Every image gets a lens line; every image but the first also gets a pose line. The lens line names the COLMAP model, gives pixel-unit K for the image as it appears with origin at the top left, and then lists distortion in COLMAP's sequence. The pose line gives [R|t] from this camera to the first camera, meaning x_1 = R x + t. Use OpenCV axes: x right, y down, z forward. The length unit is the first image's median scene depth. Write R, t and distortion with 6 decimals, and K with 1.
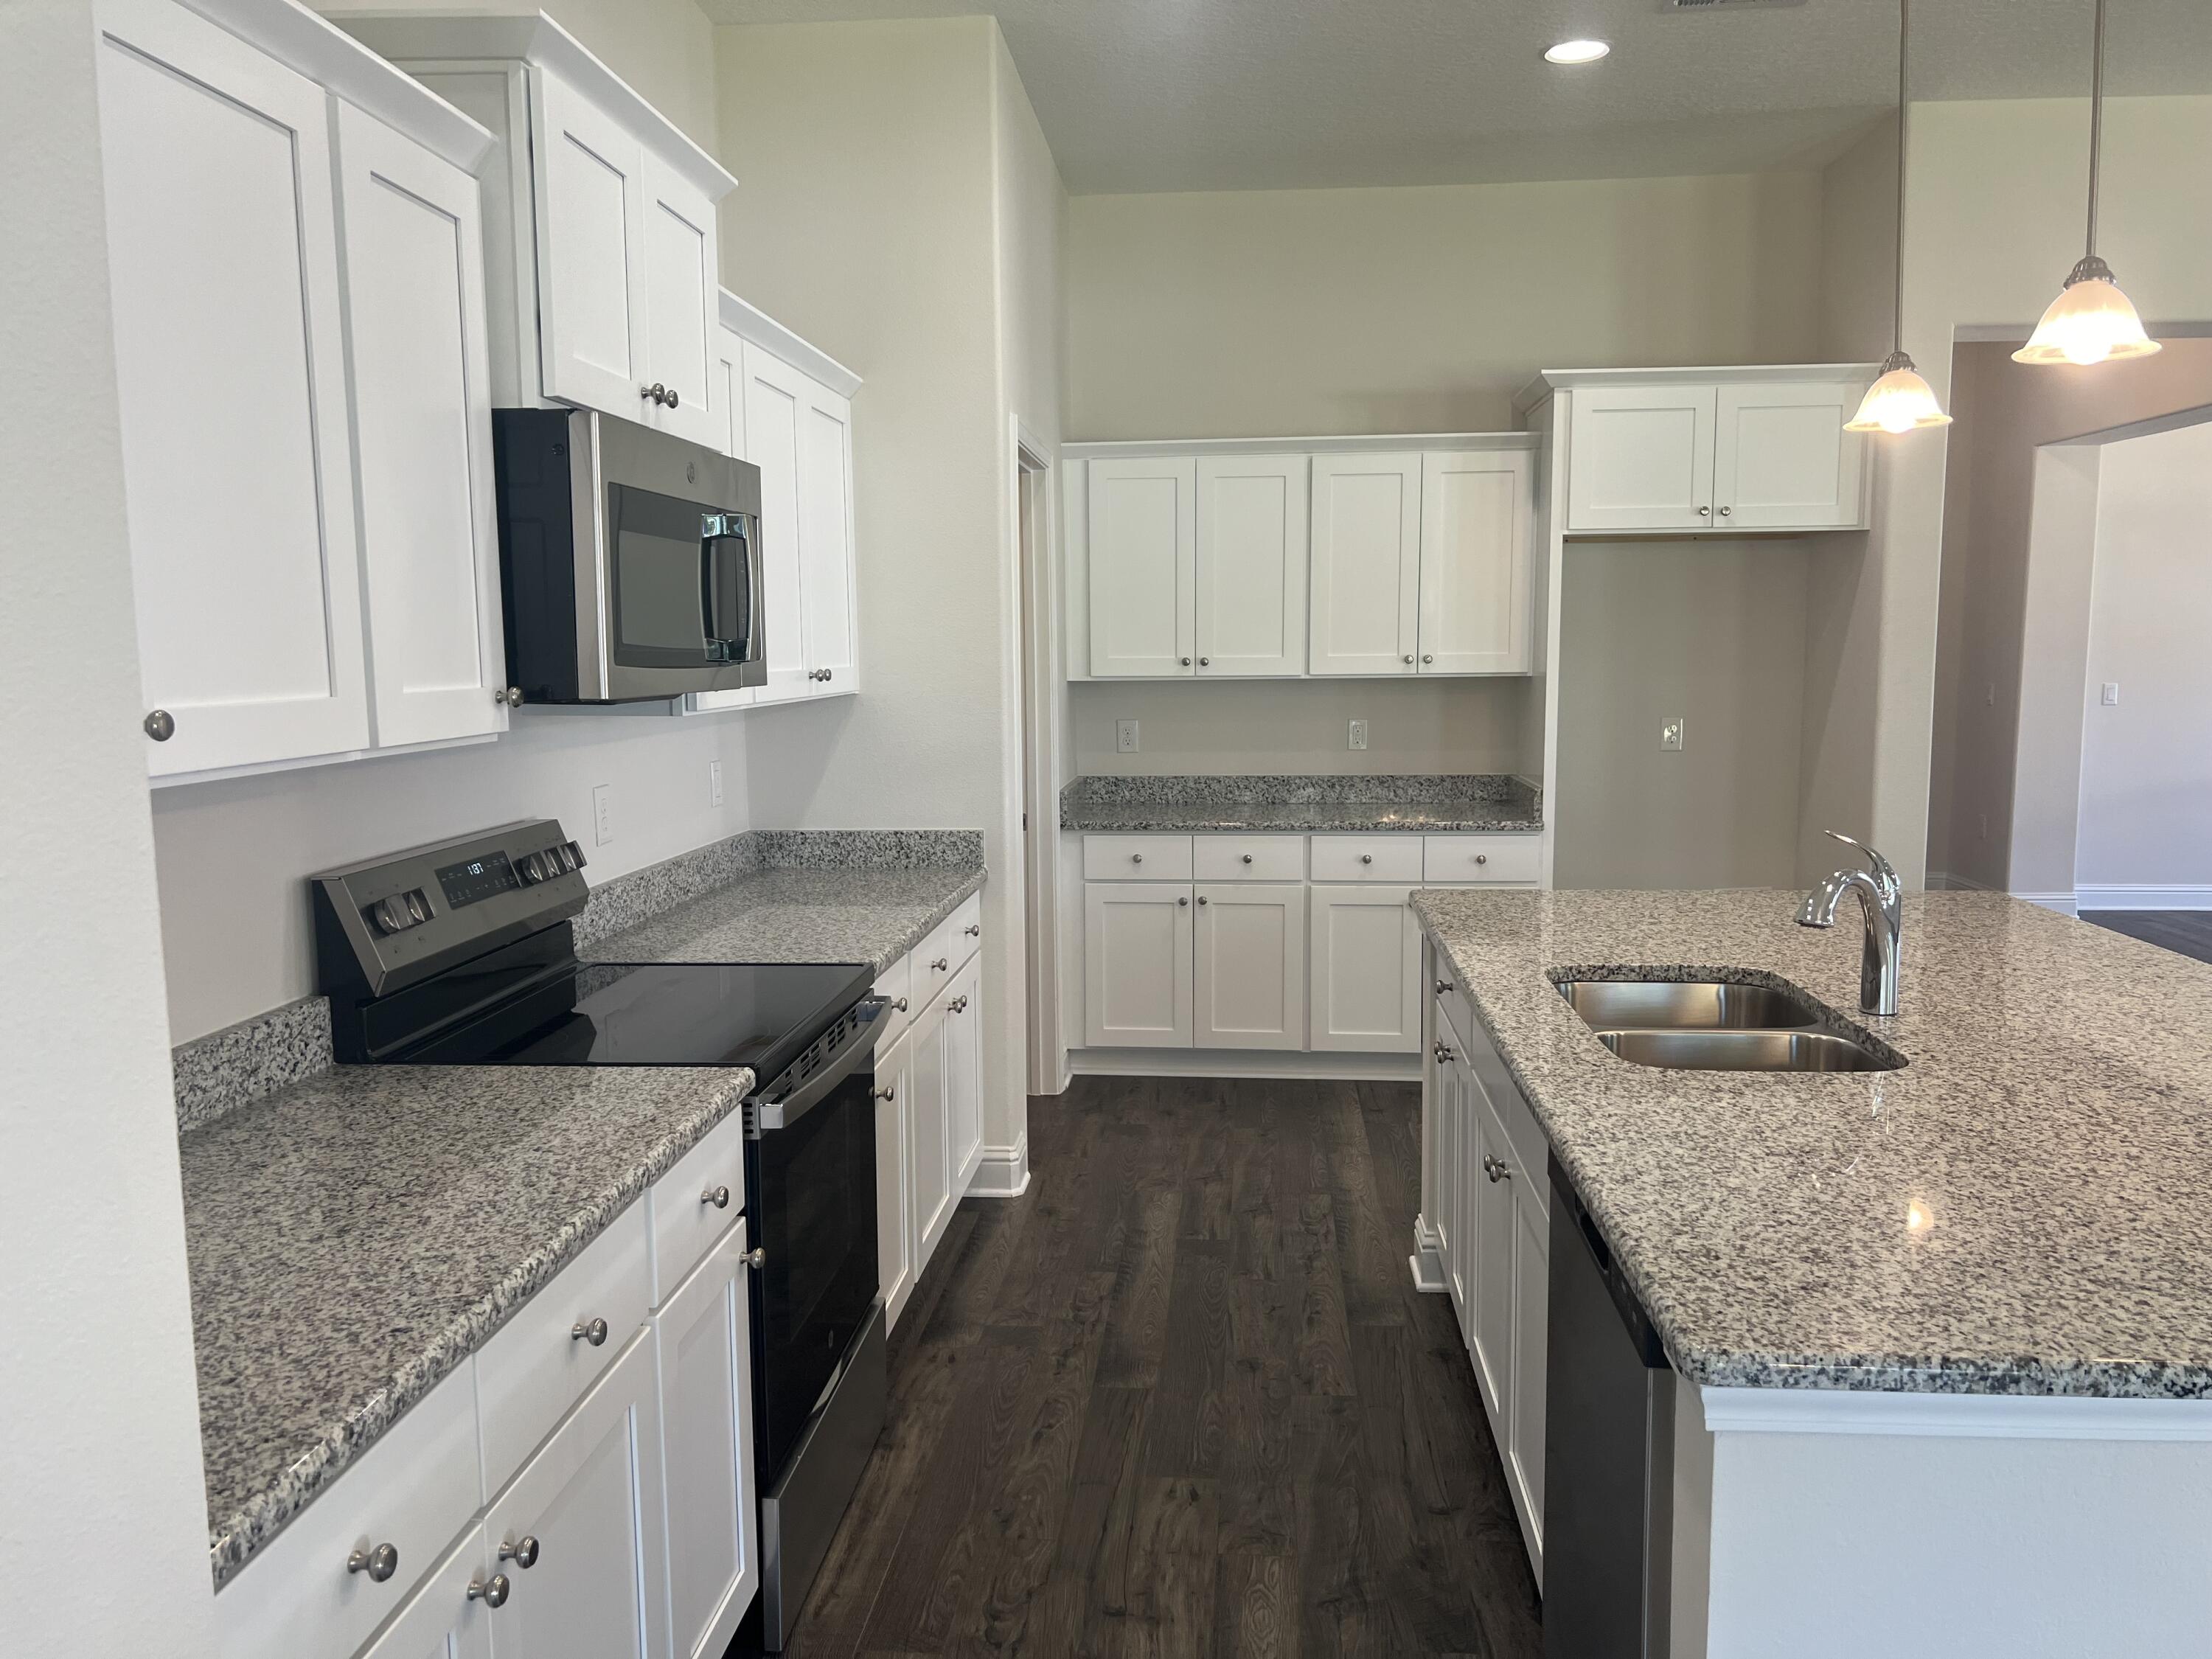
lens RADIAL K [[1668.4, 0, 1122.5], [0, 1668.4, 848.1], [0, 0, 1]] dist [0.064804, -0.081511]
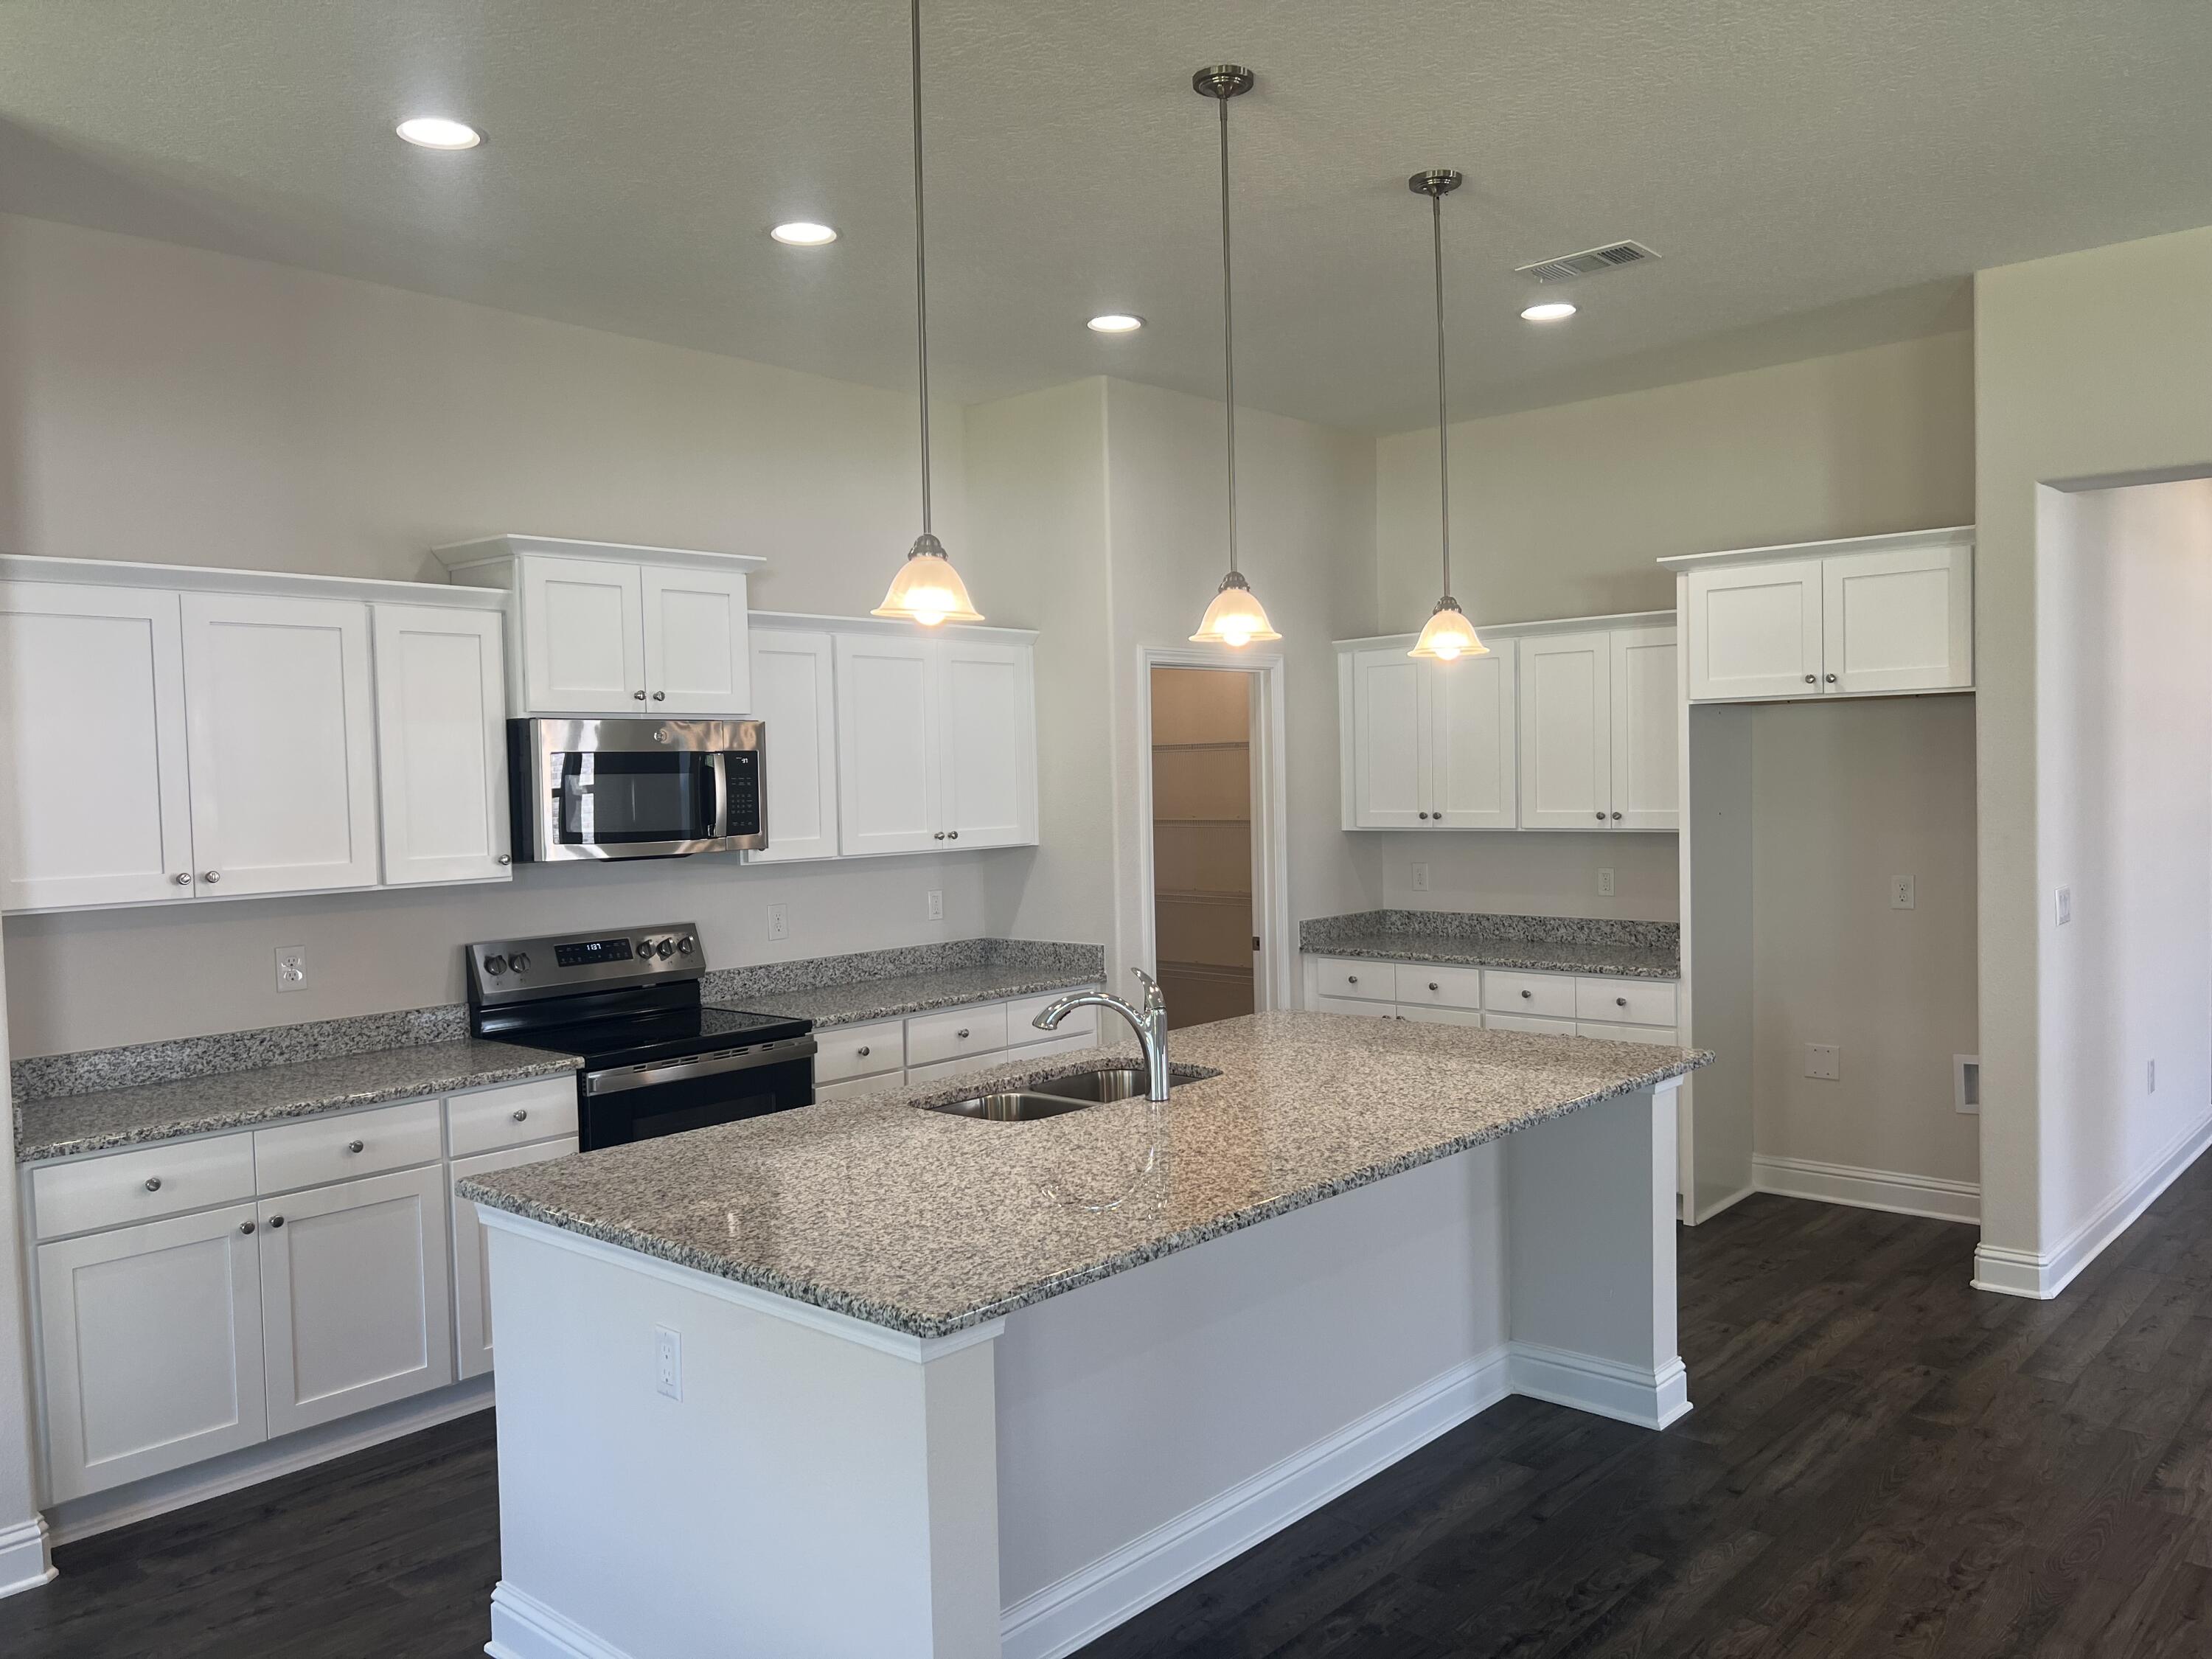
lens RADIAL K [[1668.4, 0, 1110.5], [0, 1668.4, 849.0], [0, 0, 1]] dist [0.064804, -0.081511]
pose [[0.795390, 0.018998, -0.605801, 0.605813], [-0.059084, 0.997179, -0.046302, -0.021811], [0.603212, 0.072621, 0.794268, -0.071020]]
